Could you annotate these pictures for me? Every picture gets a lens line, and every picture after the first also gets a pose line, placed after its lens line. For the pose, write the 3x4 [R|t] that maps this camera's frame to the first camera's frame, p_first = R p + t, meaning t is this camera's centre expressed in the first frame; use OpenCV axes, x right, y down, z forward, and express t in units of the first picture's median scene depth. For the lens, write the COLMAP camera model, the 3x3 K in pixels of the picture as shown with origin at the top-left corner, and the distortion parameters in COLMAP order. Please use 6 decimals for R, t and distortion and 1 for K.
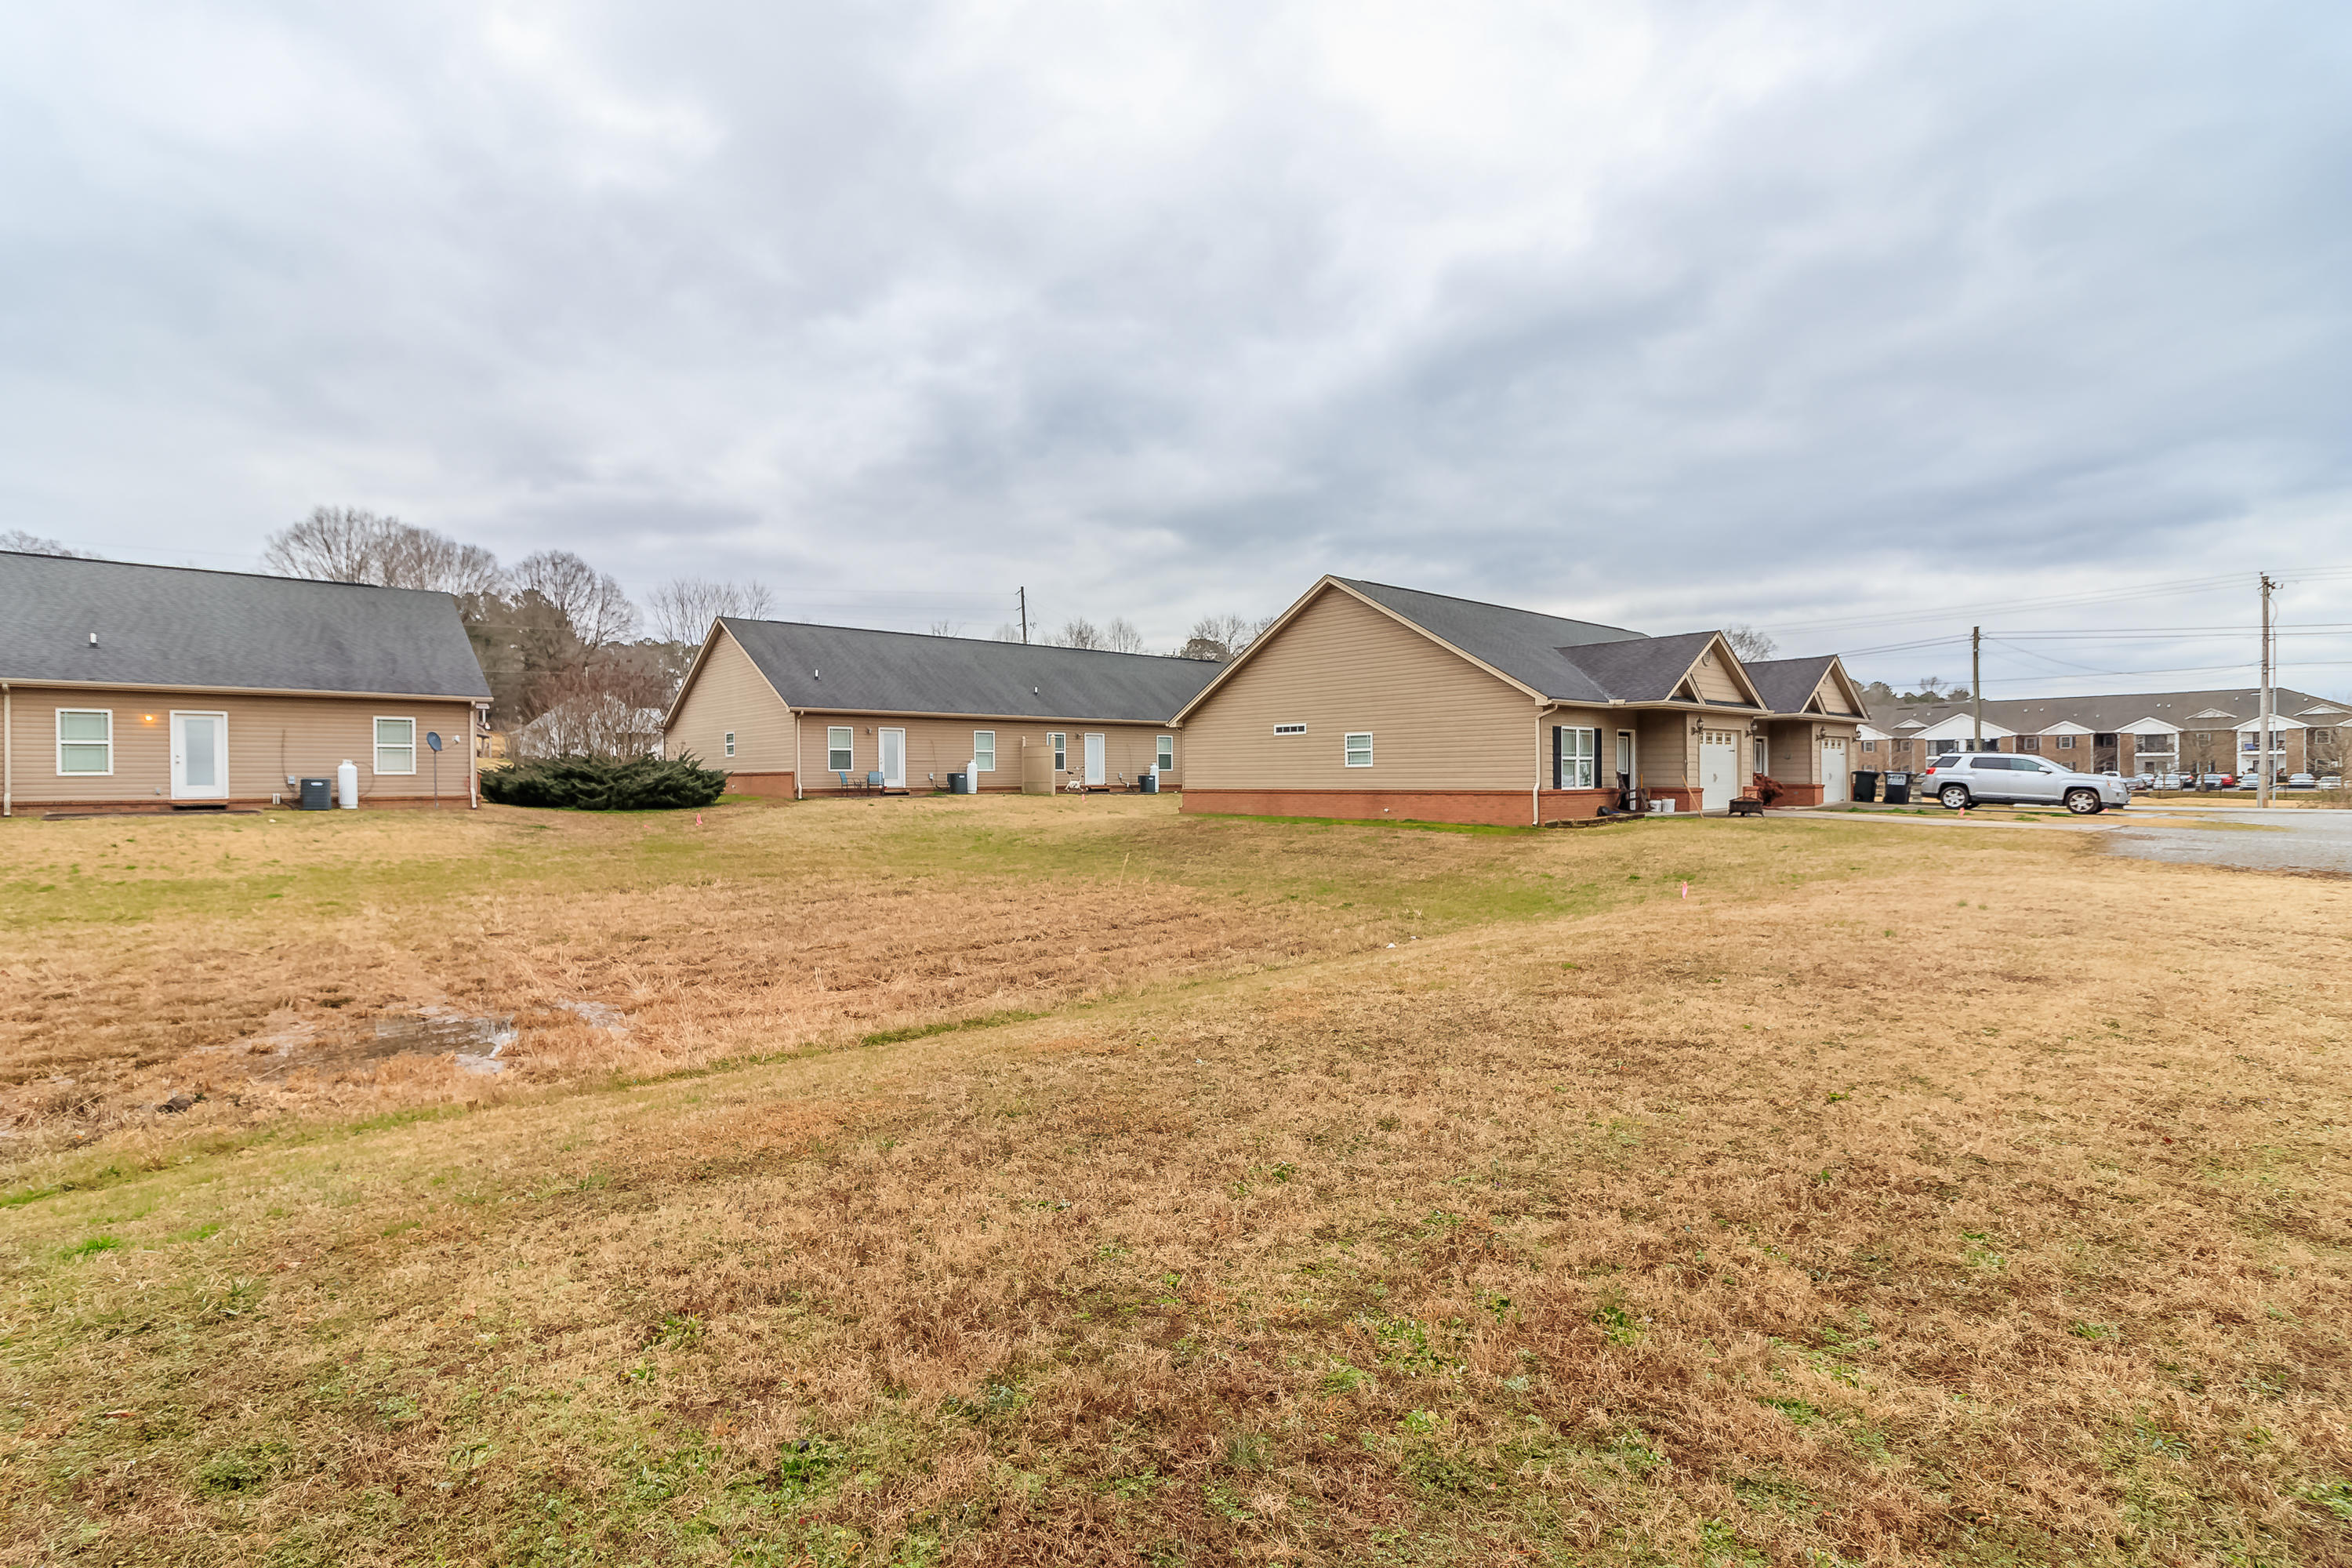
lens RADIAL K [[1093.0, 0, 1162.8], [0, 1093.0, 766.8], [0, 0, 1]] dist [0.013763, 0.000571]
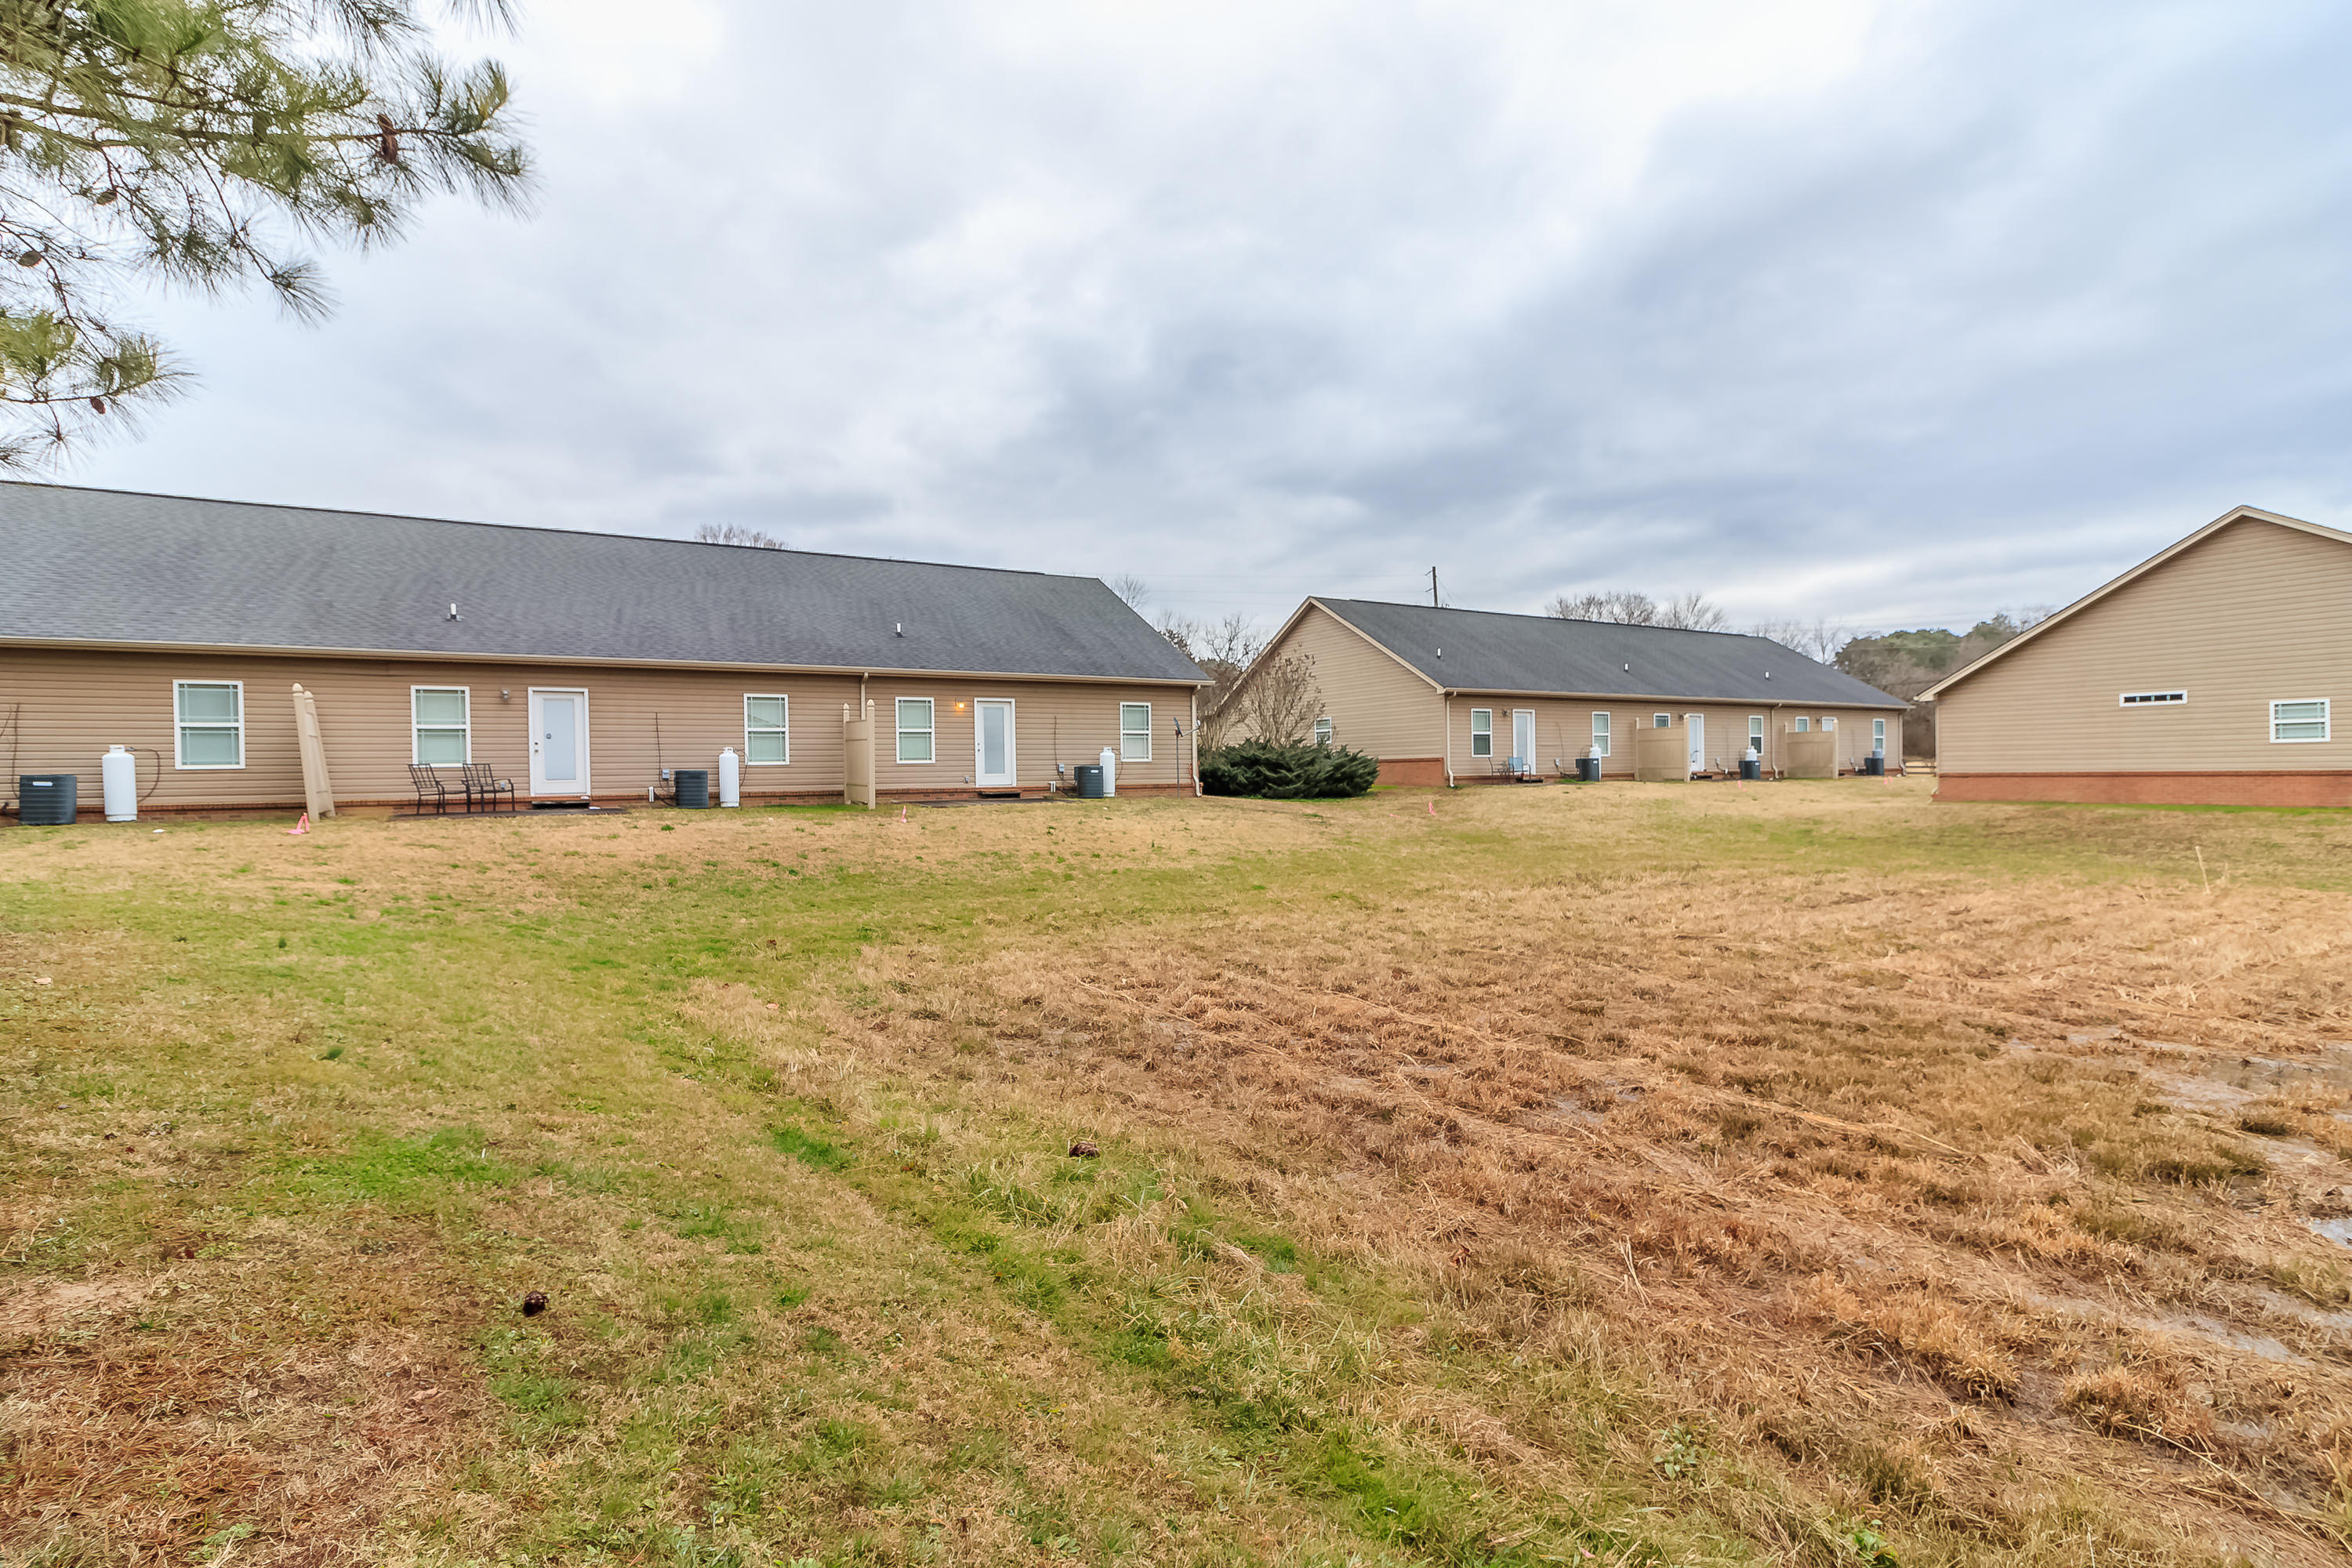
lens RADIAL K [[1217.0, 0, 1172.1], [0, 1217.0, 772.6], [0, 0, 1]] dist [0.039658, 0.000449]
pose [[0.993927, -0.007230, -0.109799, -0.485334], [0.008379, 0.999915, 0.010010, 0.005175], [0.109718, -0.010869, 0.993903, -0.055550]]
